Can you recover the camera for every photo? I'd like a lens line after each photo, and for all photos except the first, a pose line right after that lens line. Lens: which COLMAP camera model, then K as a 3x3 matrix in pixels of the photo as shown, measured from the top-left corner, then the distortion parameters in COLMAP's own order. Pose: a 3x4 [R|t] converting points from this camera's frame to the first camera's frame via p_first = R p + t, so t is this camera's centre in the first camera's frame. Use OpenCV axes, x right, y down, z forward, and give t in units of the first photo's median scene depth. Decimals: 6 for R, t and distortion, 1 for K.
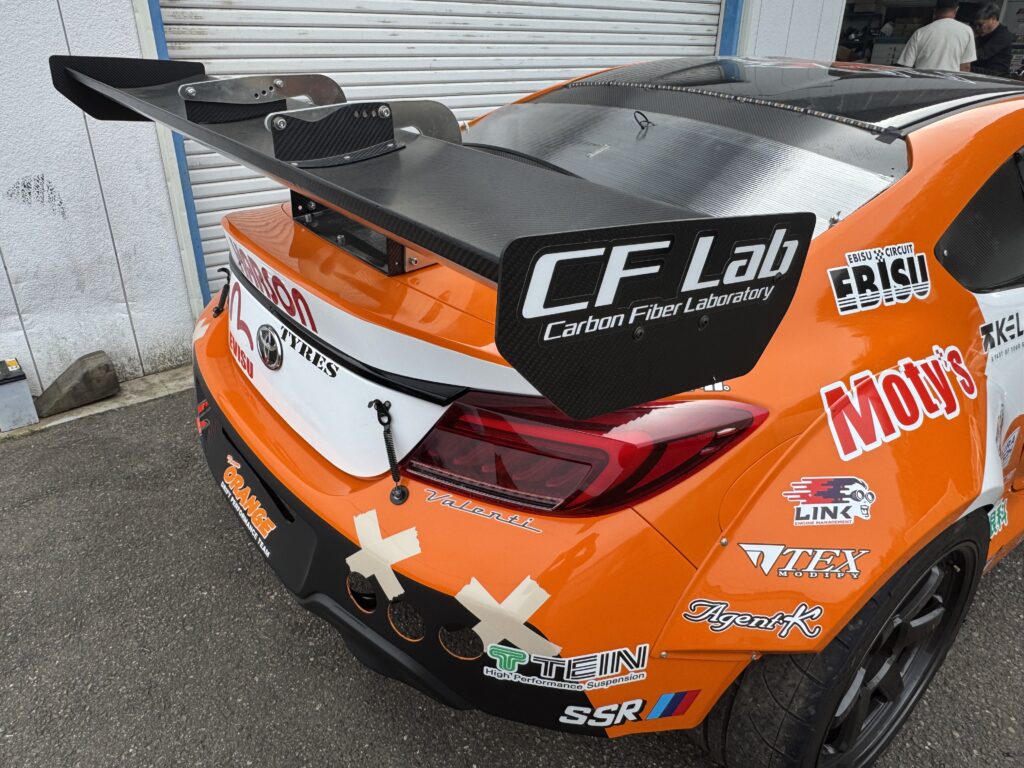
lens RADIAL K [[763.0, 0, 509.5], [0, 763.0, 385.5], [0, 0, 1]] dist [0.002334, -0.004525]
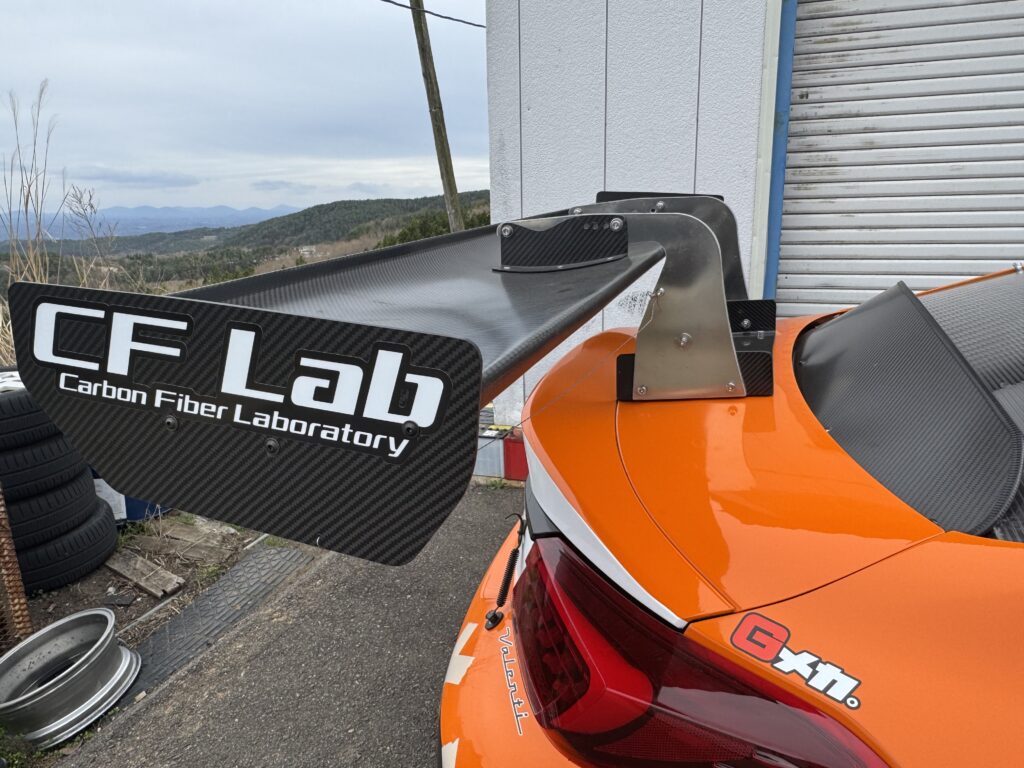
lens RADIAL K [[763.0, 0, 510.6], [0, 763.0, 381.0], [0, 0, 1]] dist [0.002334, -0.004525]
pose [[0.496149, 0.174317, -0.850558, 1.069499], [-0.336606, 0.941640, -0.003365, -0.235567], [0.800333, 0.287973, 0.525870, 0.822977]]
